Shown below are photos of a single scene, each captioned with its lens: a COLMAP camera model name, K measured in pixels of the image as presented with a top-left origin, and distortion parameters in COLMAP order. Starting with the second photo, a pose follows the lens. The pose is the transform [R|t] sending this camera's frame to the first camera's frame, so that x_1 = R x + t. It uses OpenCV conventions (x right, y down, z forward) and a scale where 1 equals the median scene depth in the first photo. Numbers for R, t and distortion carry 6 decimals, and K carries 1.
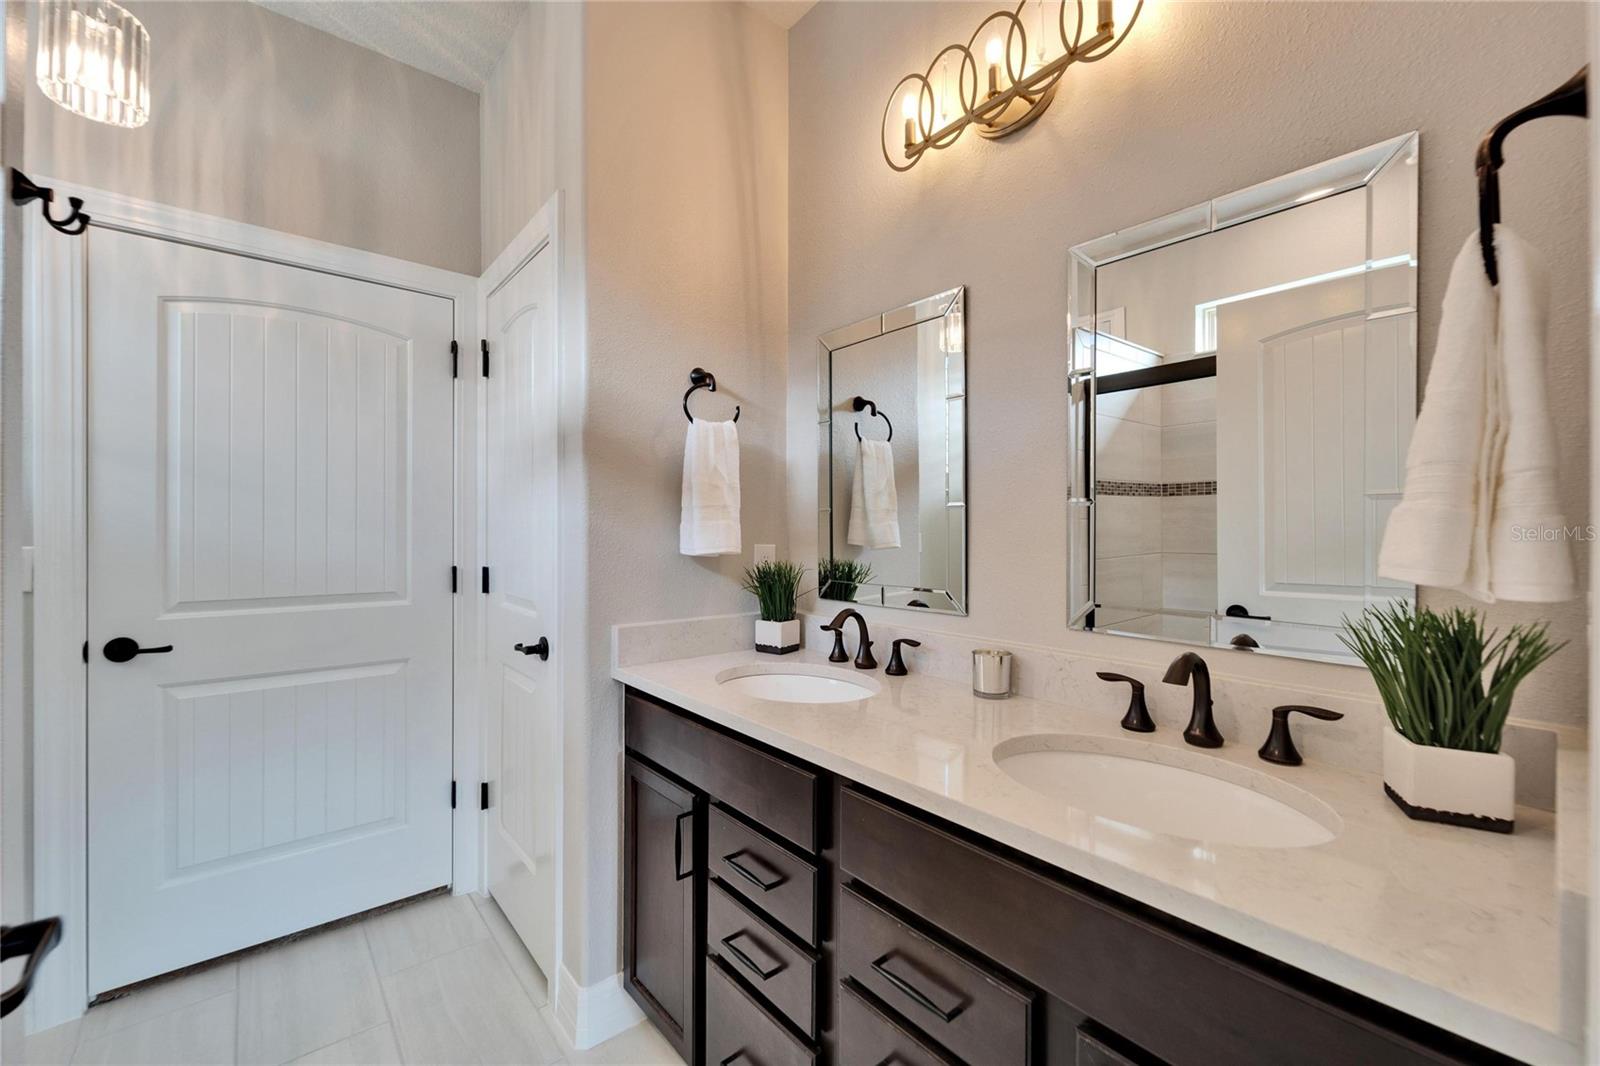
lens RADIAL K [[653.1, 0, 778.7], [0, 653.1, 536.7], [0, 0, 1]] dist [-0.000102, -0.000059]
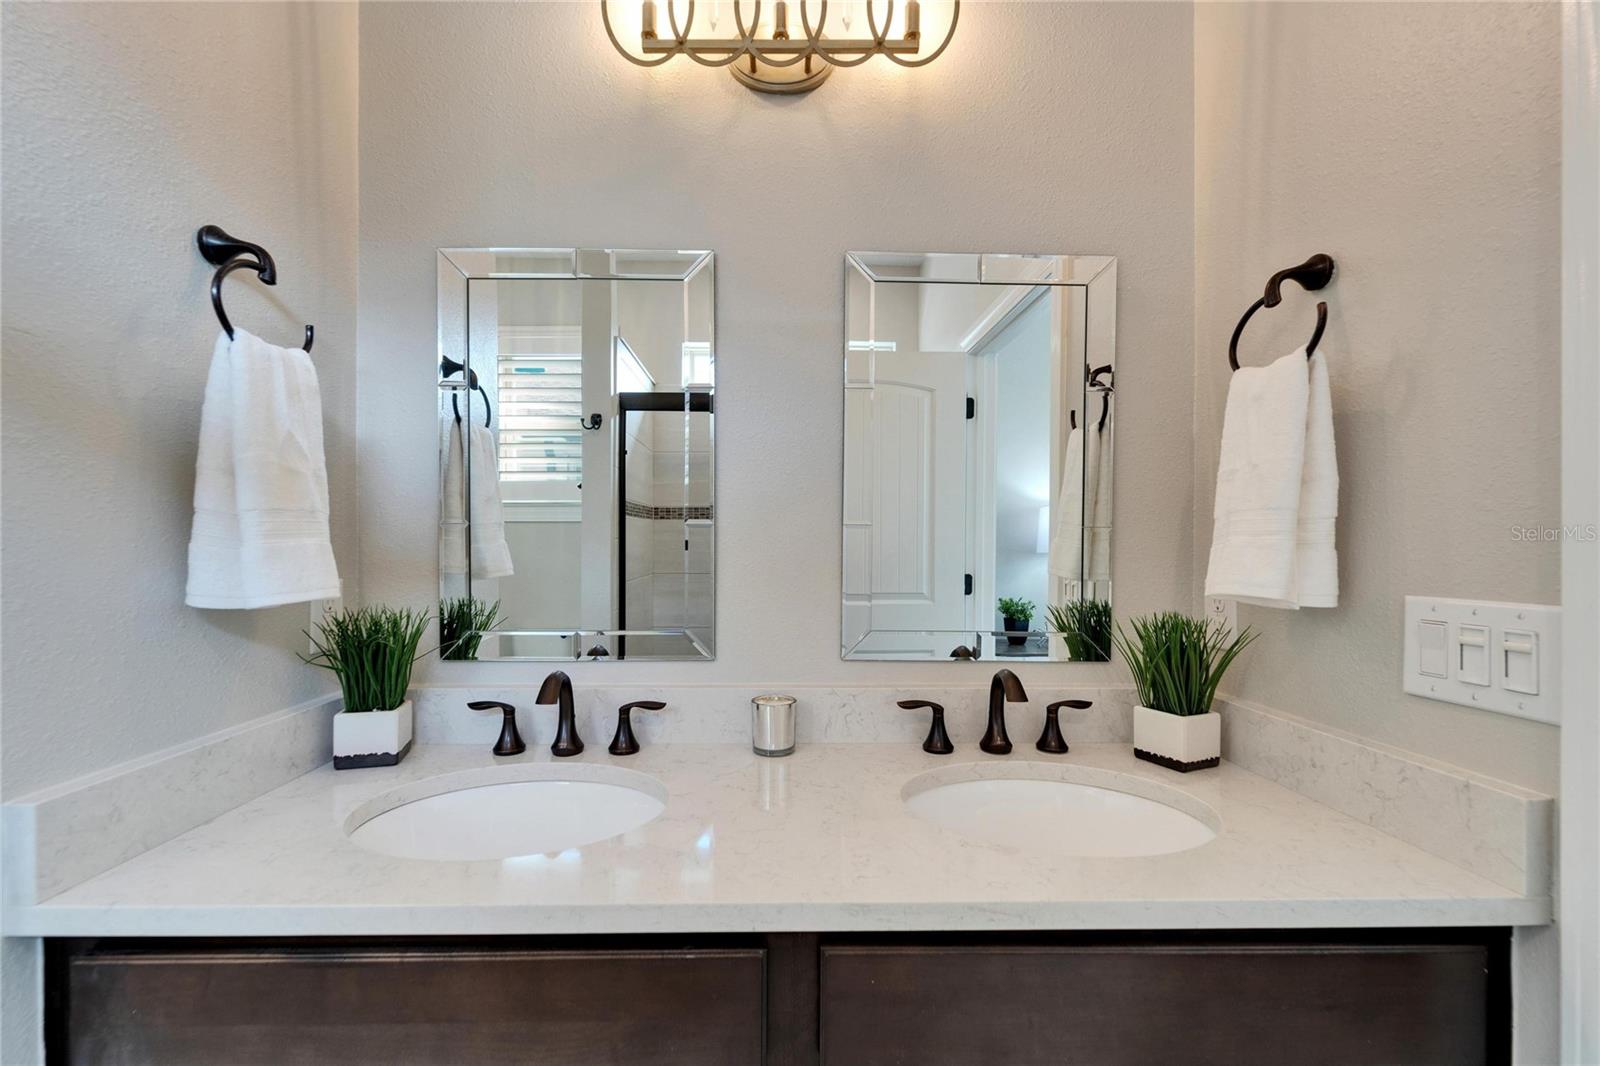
lens RADIAL K [[690.1, 0, 795.5], [0, 690.1, 550.4], [0, 0, 1]] dist [0.018361, 0.000370]
pose [[0.608811, 0.001231, 0.793314, -0.282512], [0.007991, 0.999939, -0.007684, -0.006102], [-0.793275, 0.011018, 0.608764, 0.340723]]
